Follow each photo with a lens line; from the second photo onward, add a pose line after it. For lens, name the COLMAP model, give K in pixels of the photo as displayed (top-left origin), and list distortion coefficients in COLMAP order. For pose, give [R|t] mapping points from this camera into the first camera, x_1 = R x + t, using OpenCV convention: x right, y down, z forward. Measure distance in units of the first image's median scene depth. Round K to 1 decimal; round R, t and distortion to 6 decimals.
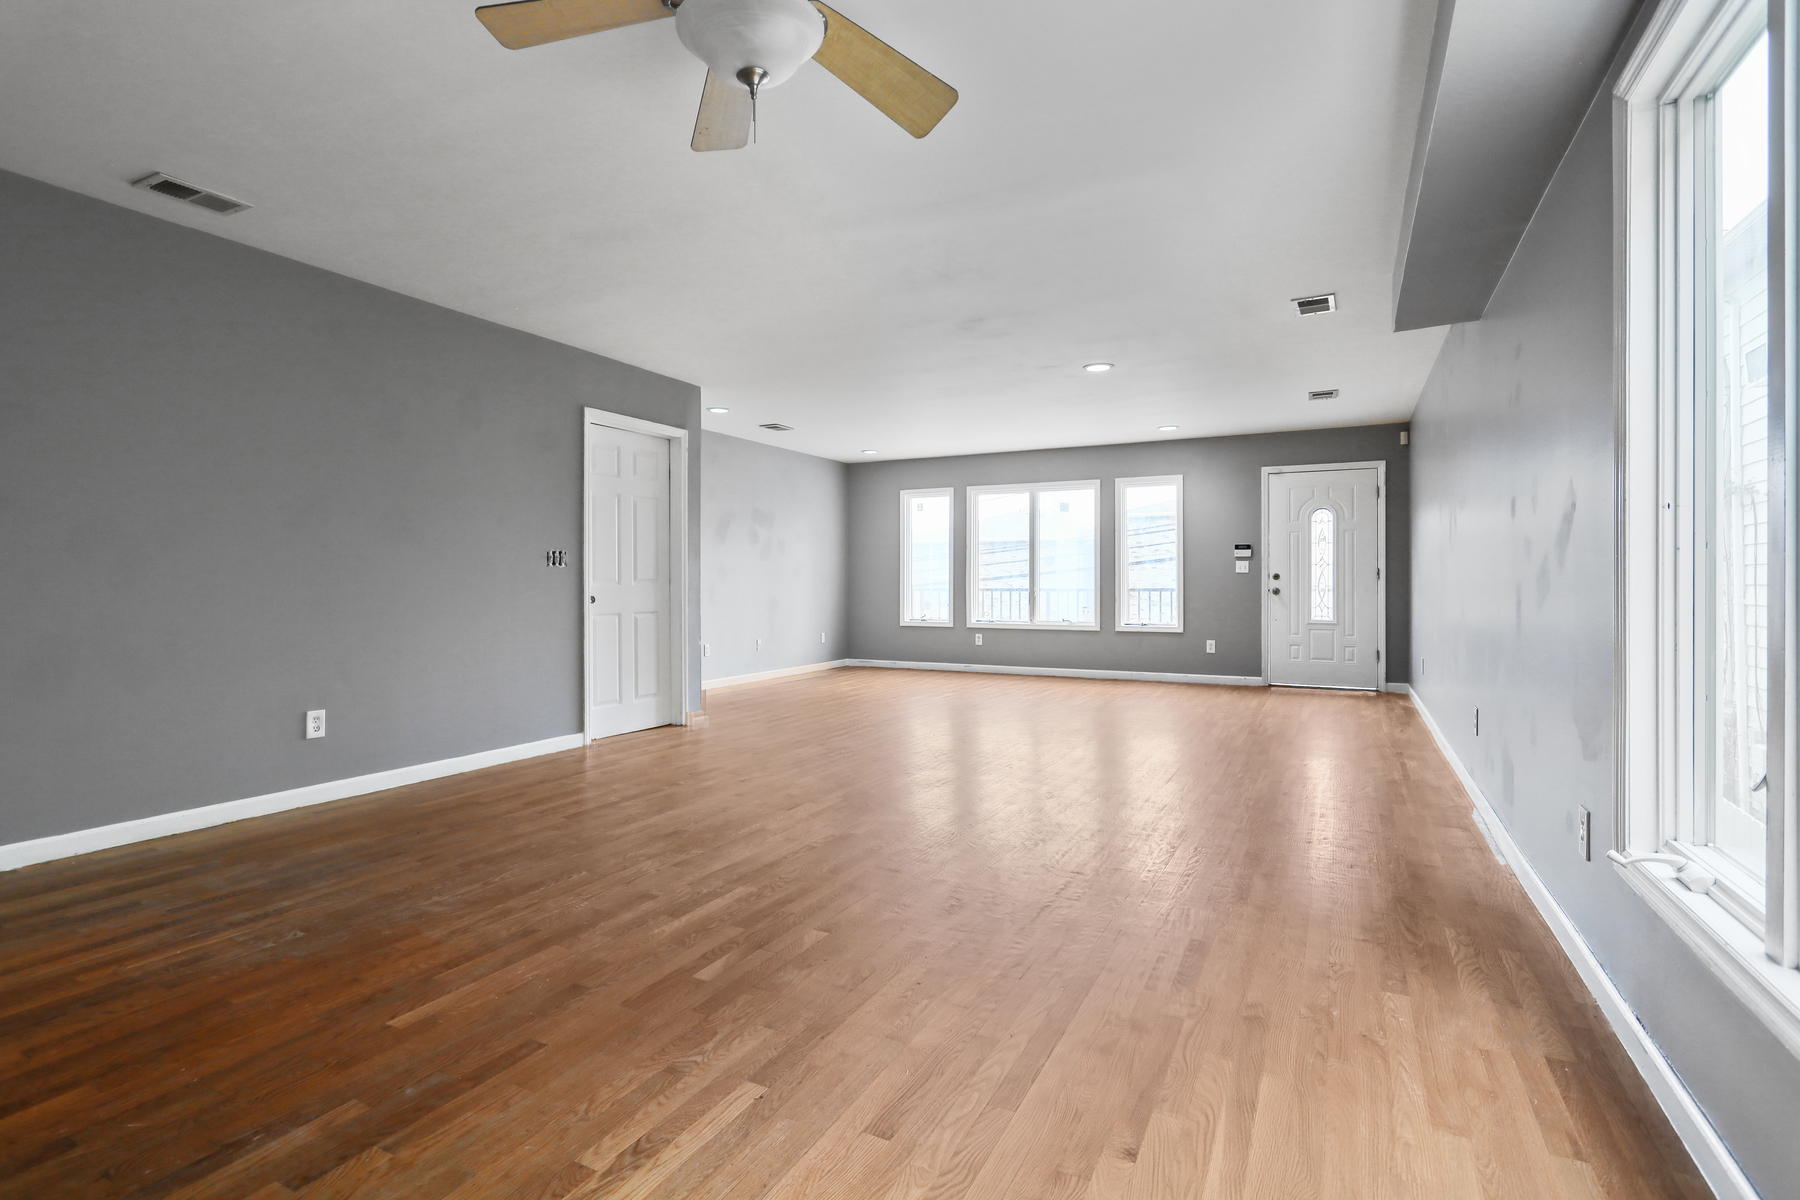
lens RADIAL K [[859.0, 0, 895.7], [0, 859.0, 594.7], [0, 0, 1]] dist [-0.001149, 0.000495]
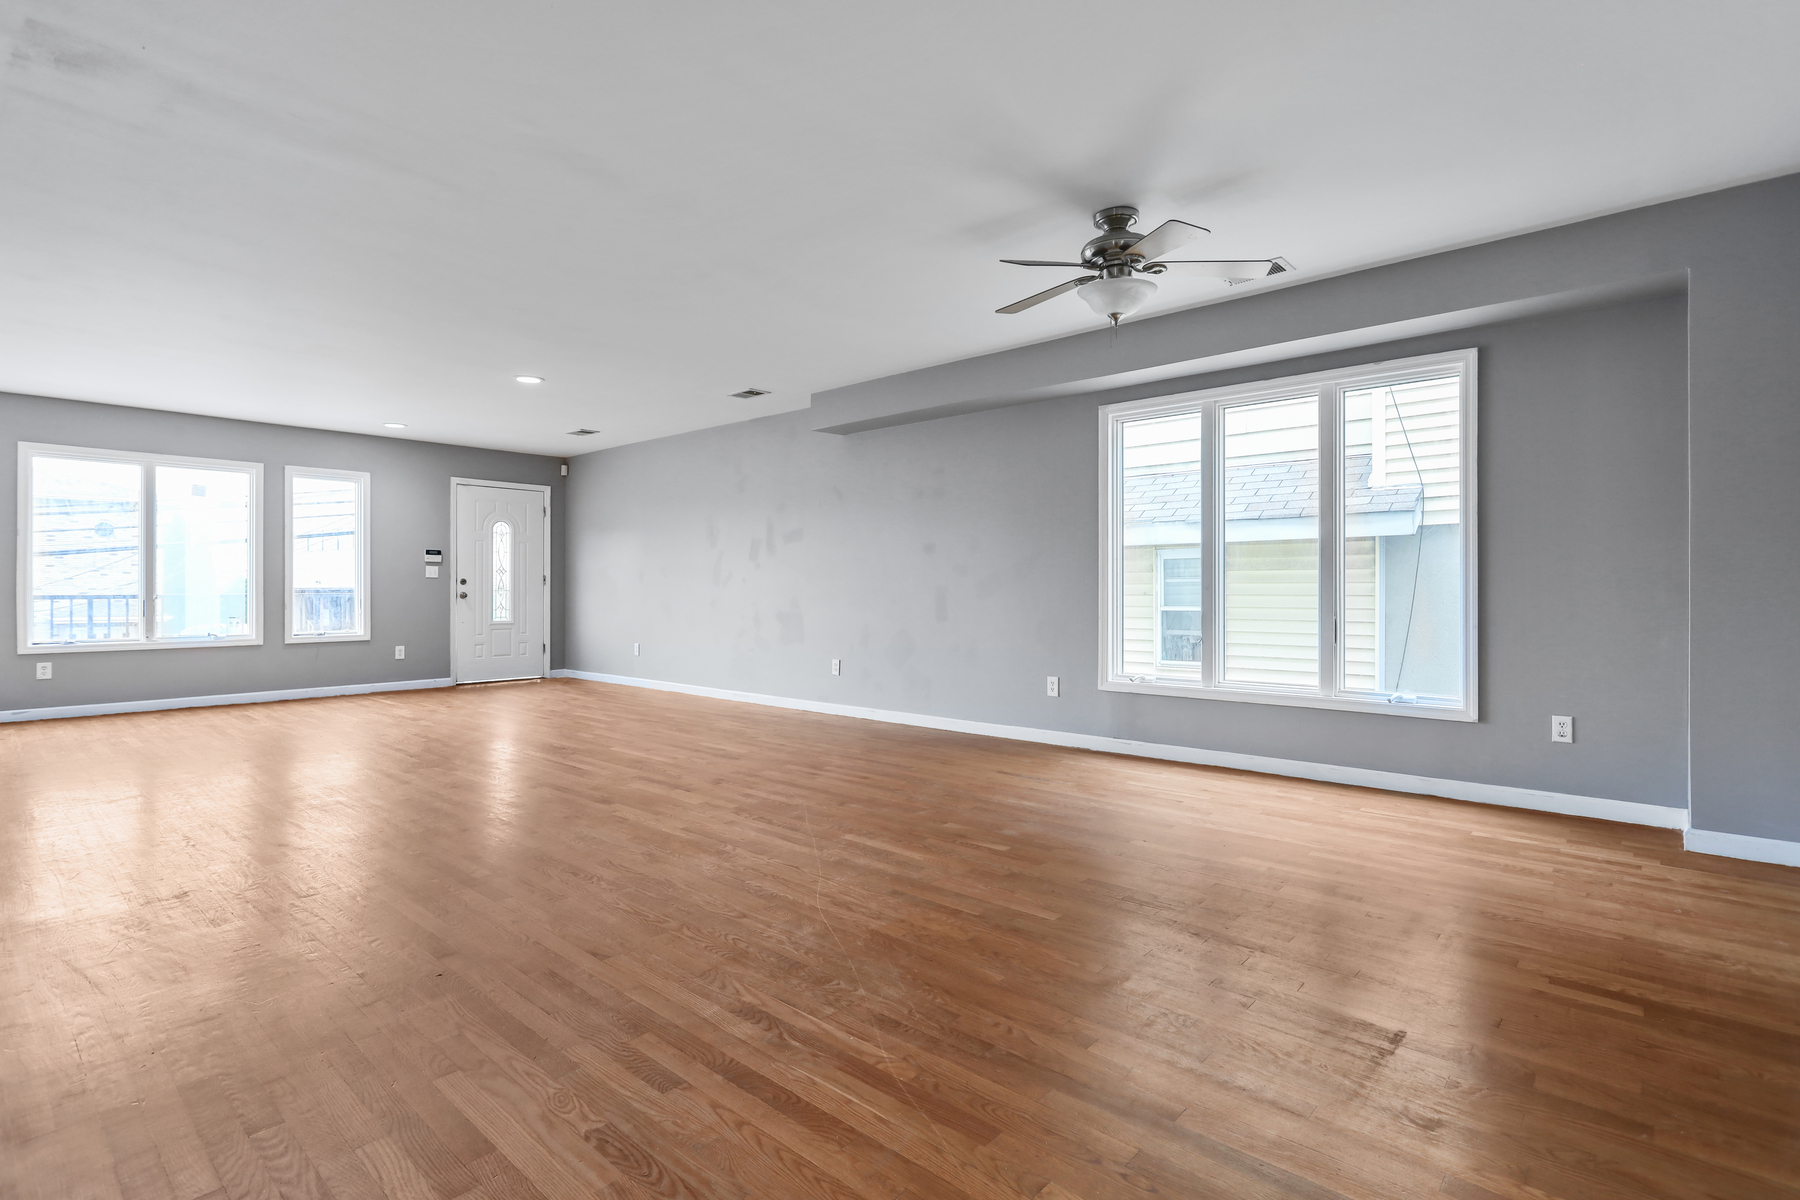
lens RADIAL K [[859.0, 0, 895.7], [0, 859.0, 594.7], [0, 0, 1]] dist [-0.001149, 0.000495]
pose [[0.254102, -0.007040, 0.967152, -0.472096], [0.014500, 0.999889, 0.003468, -0.000753], [-0.967069, 0.013143, 0.254176, 0.220808]]
